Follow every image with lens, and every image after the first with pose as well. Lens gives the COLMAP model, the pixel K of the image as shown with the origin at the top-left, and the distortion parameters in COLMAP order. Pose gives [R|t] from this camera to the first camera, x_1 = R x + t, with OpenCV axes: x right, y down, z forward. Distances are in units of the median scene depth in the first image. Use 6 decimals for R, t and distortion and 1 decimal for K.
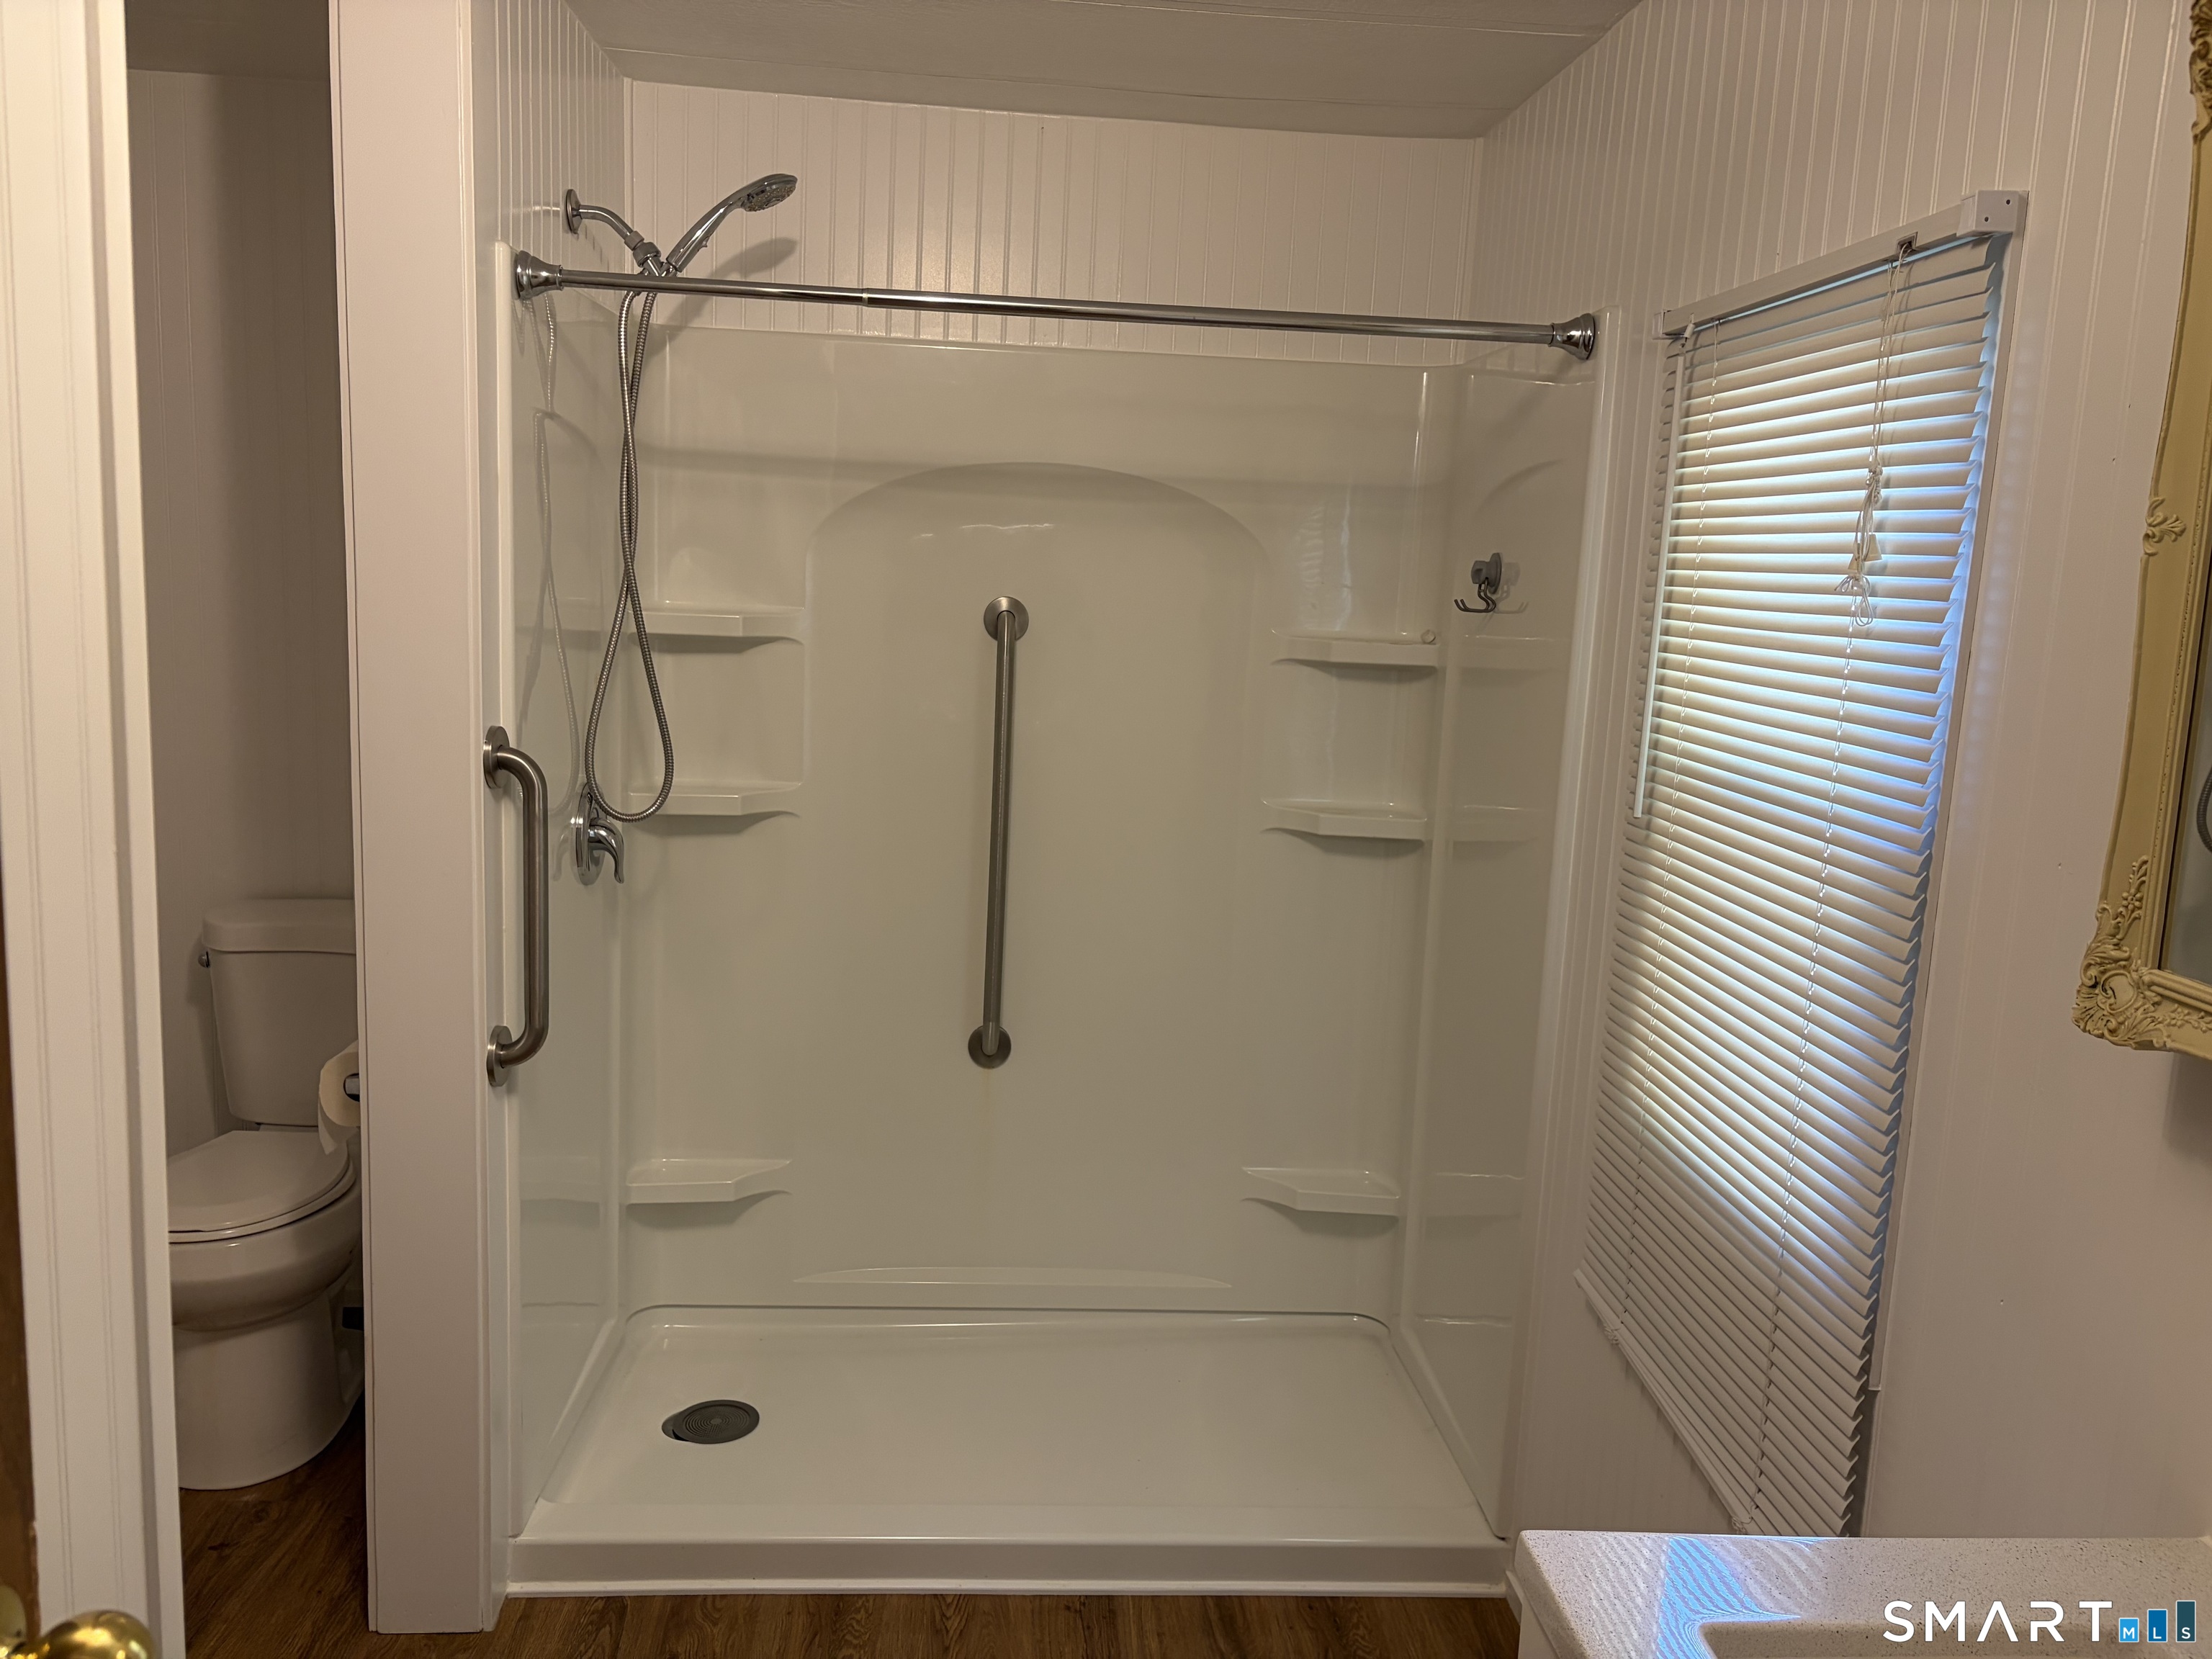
lens RADIAL K [[1686.8, 0, 1104.8], [0, 1686.8, 838.3], [0, 0, 1]] dist [0.061079, -0.054200]
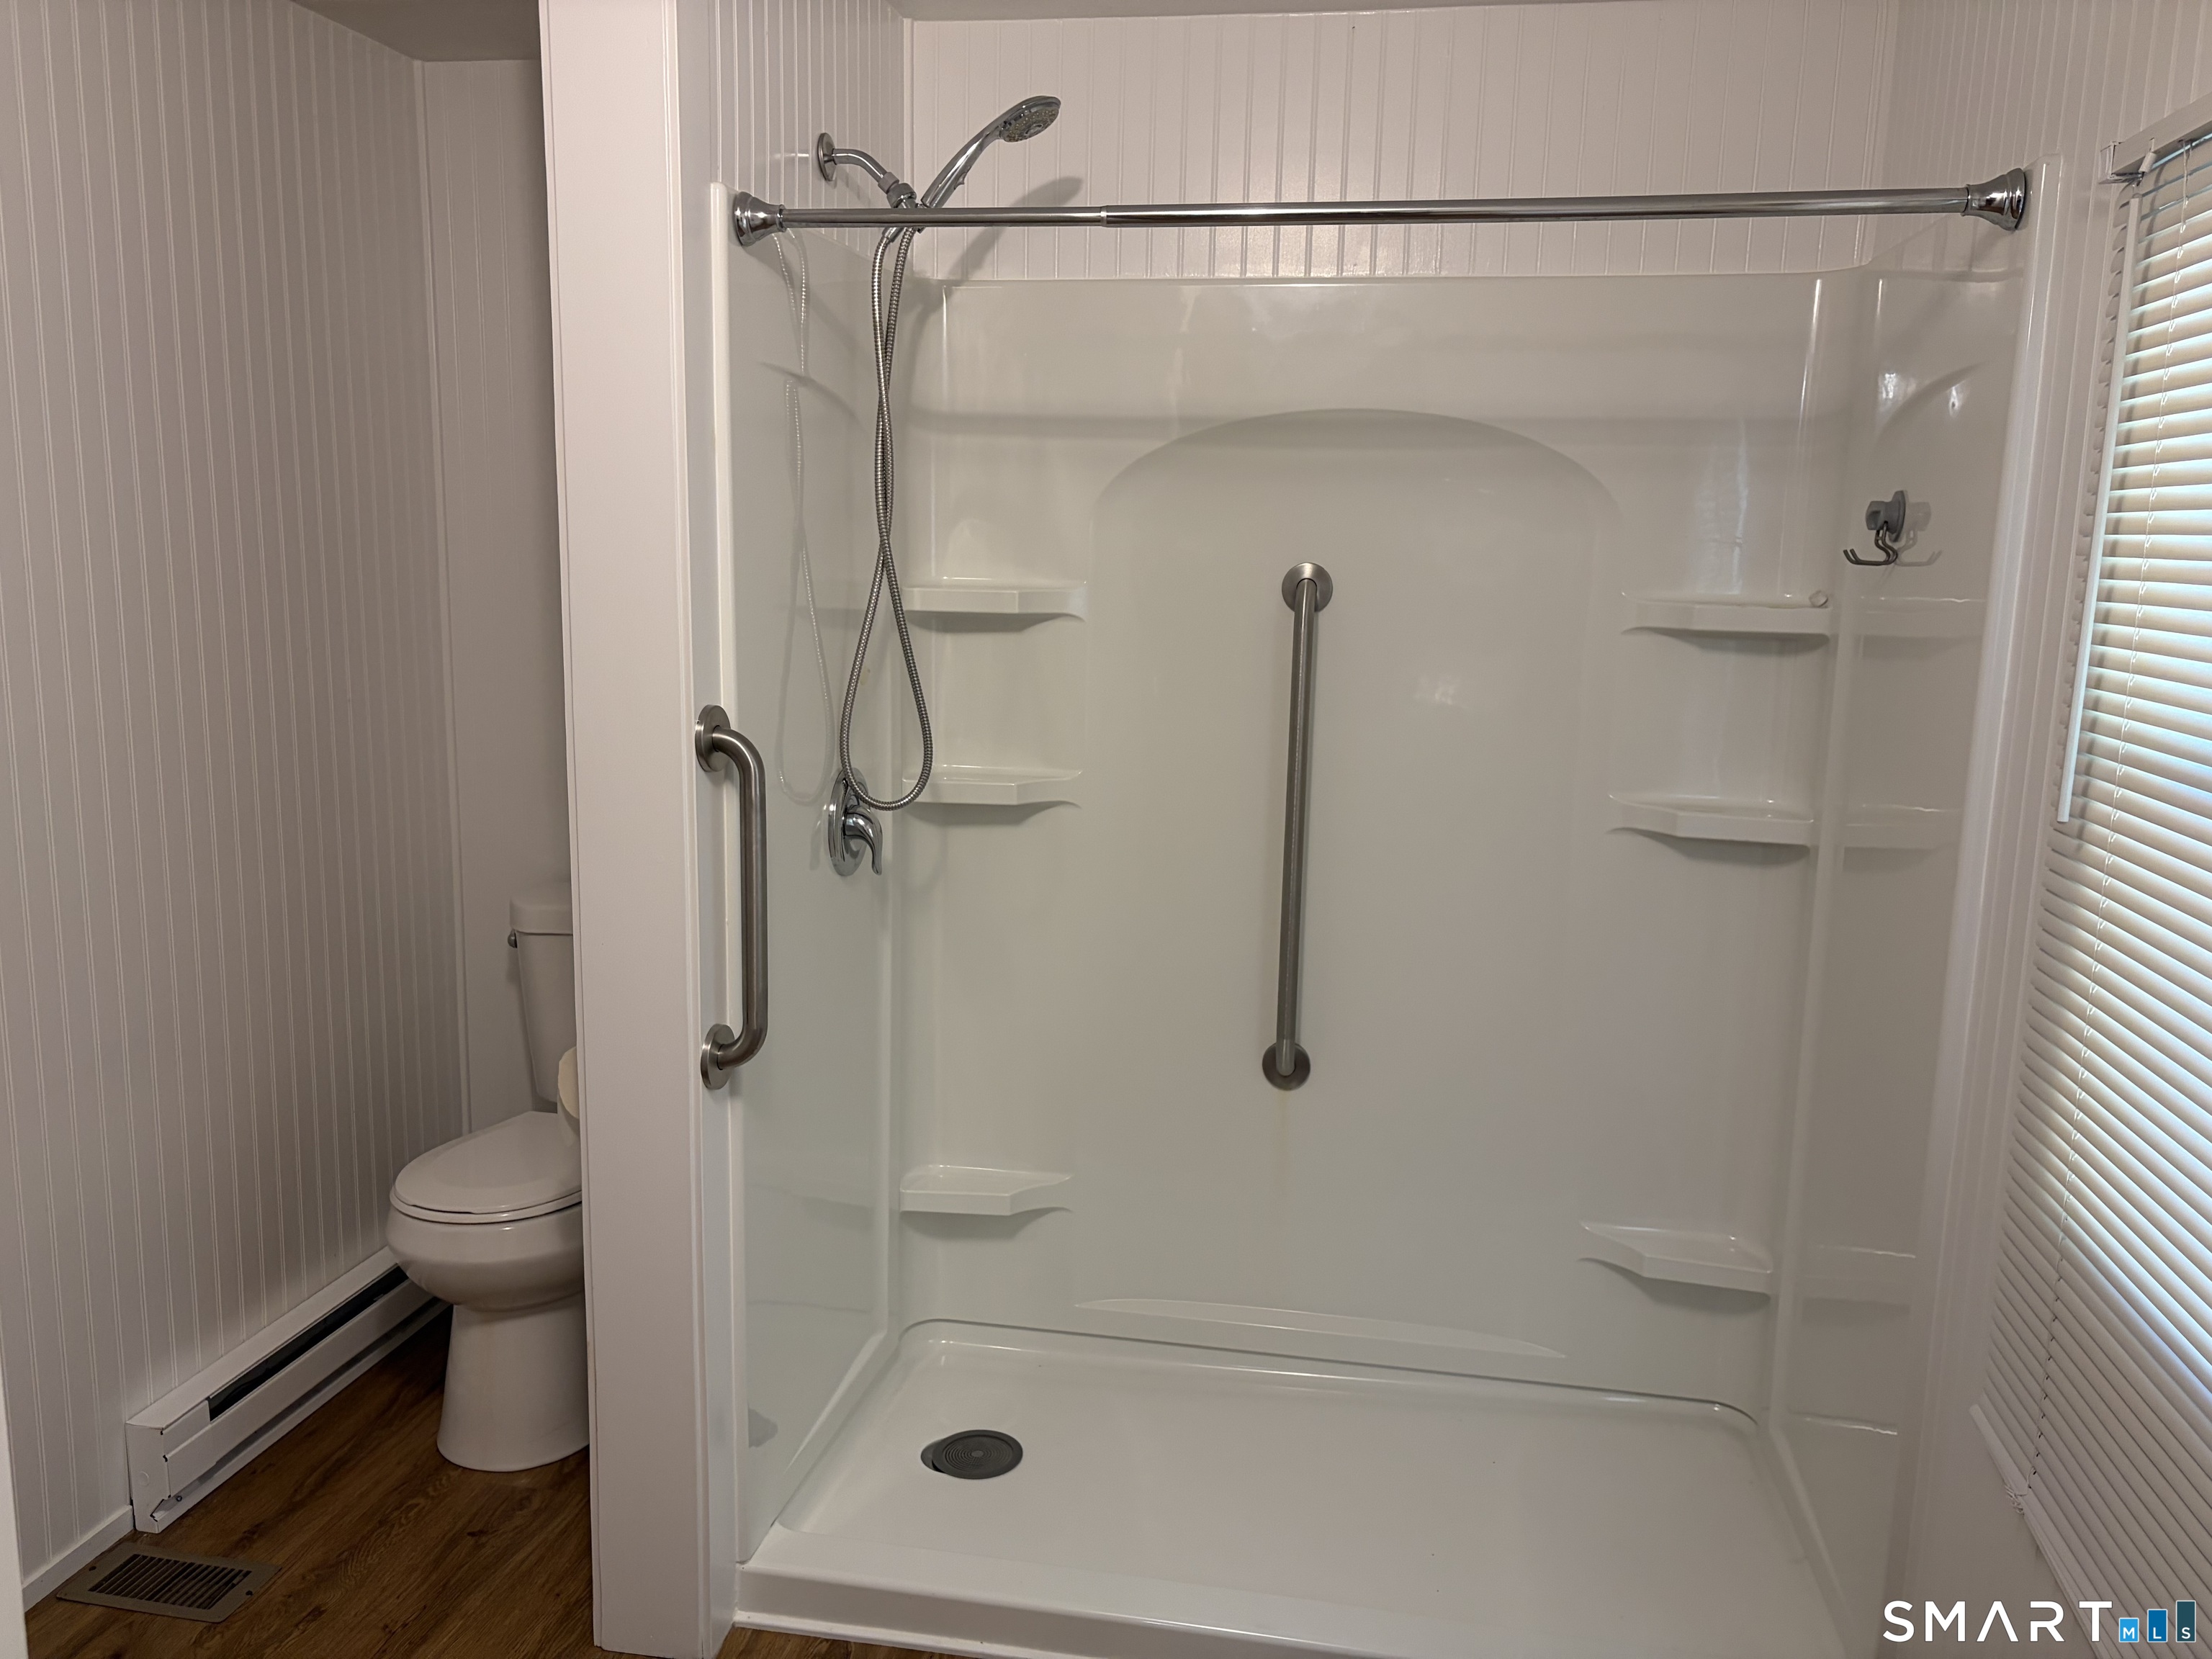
lens RADIAL K [[1686.8, 0, 1104.8], [0, 1686.8, 838.3], [0, 0, 1]] dist [0.061079, -0.054200]
pose [[0.969071, 0.018395, -0.246094, 0.070710], [-0.017411, 0.999829, 0.006174, -0.001953], [0.246165, -0.001699, 0.969226, 0.127431]]
